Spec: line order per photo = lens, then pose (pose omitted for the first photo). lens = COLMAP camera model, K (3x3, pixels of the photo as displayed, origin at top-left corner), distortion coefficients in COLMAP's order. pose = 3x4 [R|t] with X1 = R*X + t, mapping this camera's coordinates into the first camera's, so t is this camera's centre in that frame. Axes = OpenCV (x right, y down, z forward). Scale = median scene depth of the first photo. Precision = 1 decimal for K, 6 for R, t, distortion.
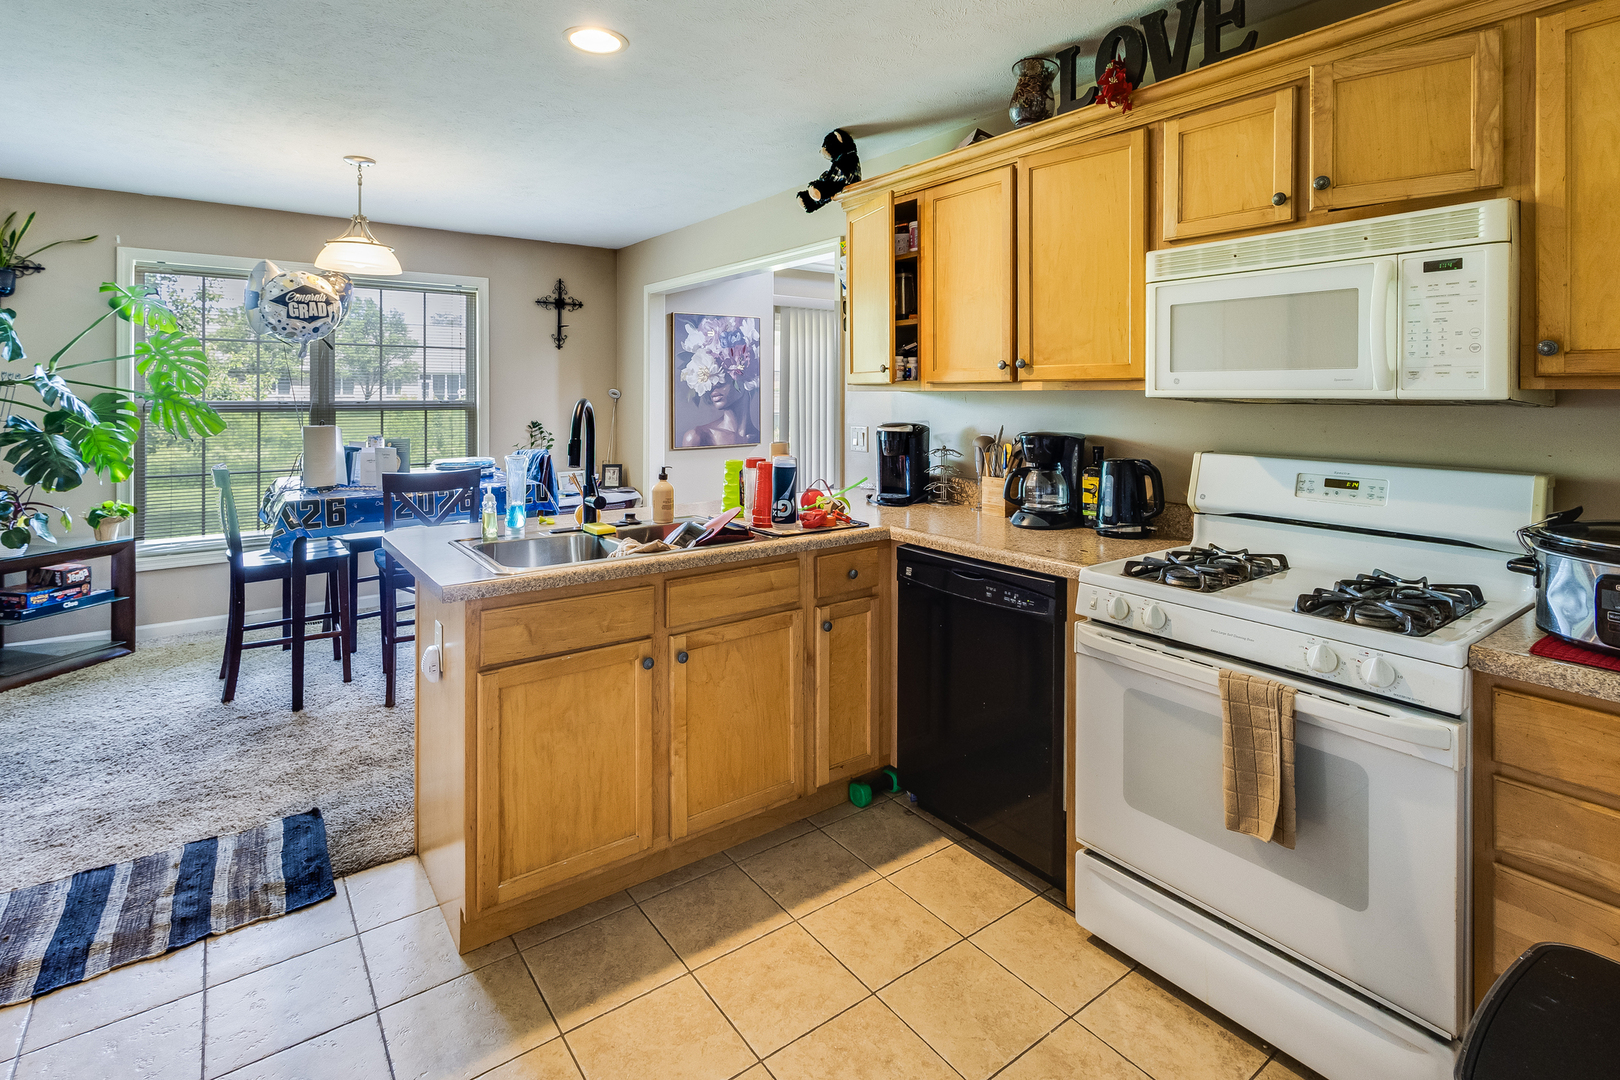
lens RADIAL K [[802.0, 0, 806.1], [0, 802.0, 391.9], [0, 0, 1]] dist [0.001372, -0.000302]
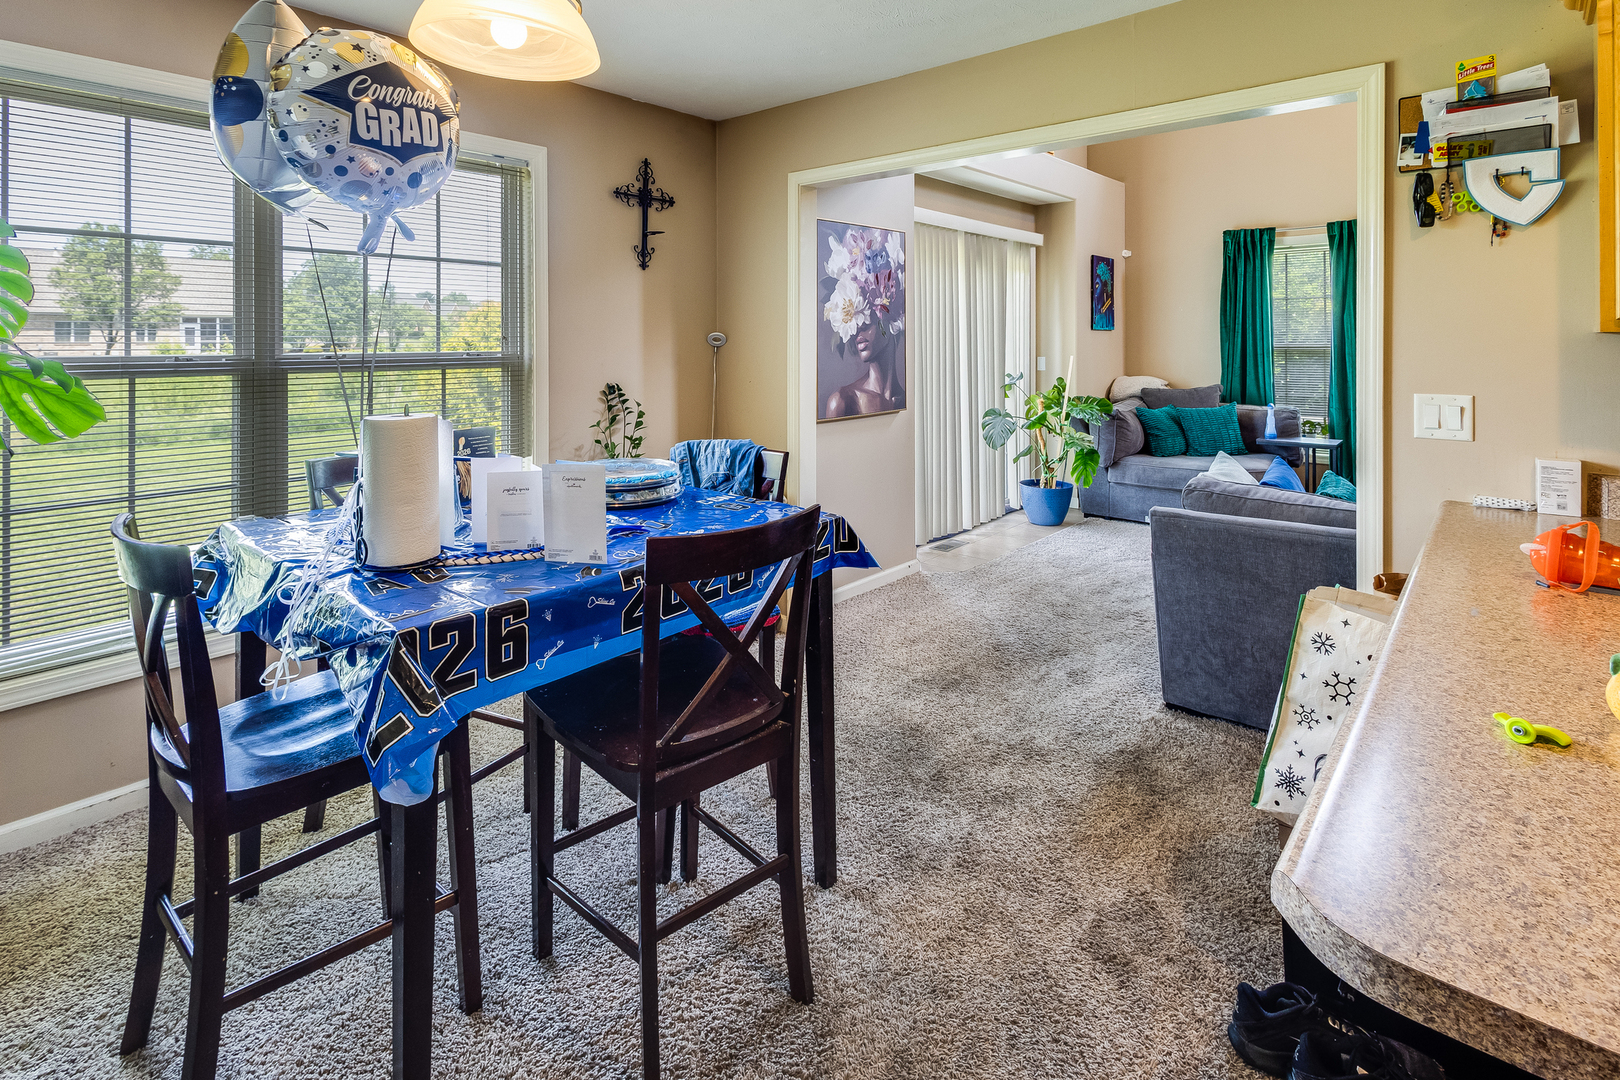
lens RADIAL K [[803.8, 0, 816.3], [0, 803.8, 352.6], [0, 0, 1]] dist [0.031981, 0.000210]
pose [[0.977151, -0.005983, 0.212463, -0.412548], [0.002228, 0.999837, 0.017910, 0.001912], [-0.212535, -0.017028, 0.977005, 0.459288]]
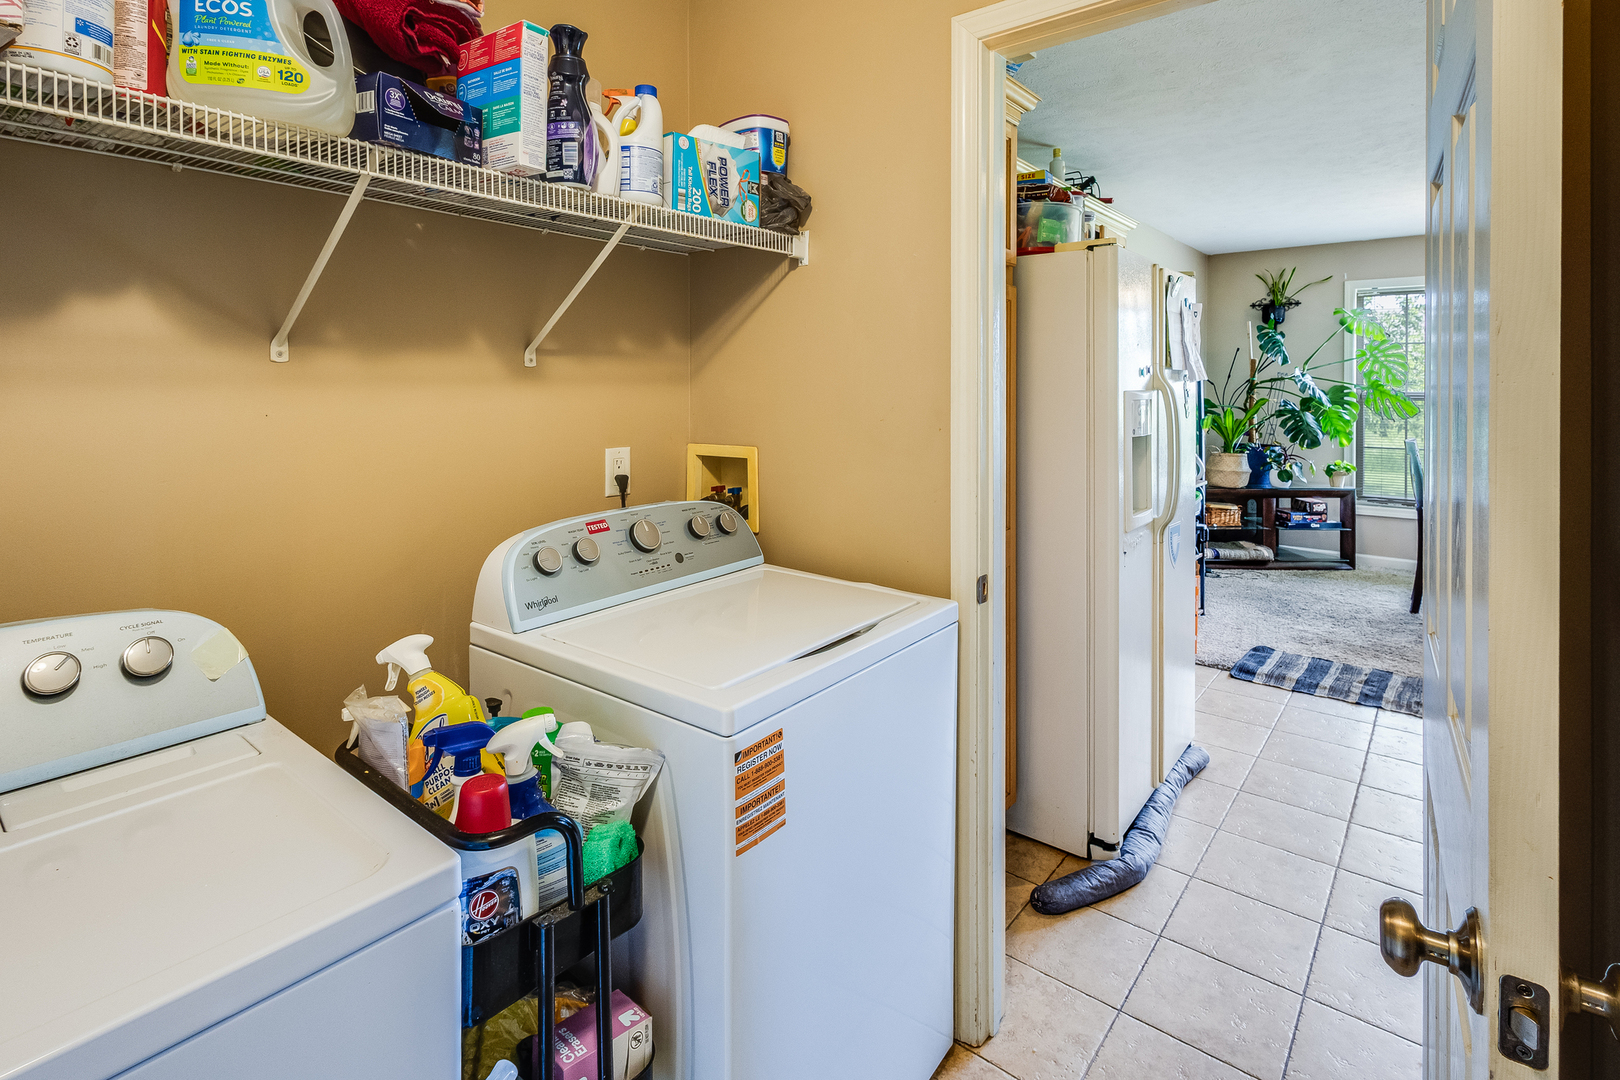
lens RADIAL K [[802.0, 0, 806.1], [0, 802.0, 391.9], [0, 0, 1]] dist [0.001372, -0.000302]
pose [[0.251833, 0.005429, -0.967755, 0.288191], [0.003712, 0.999971, 0.006576, 0.000091], [0.967764, -0.005249, 0.251806, -0.291522]]
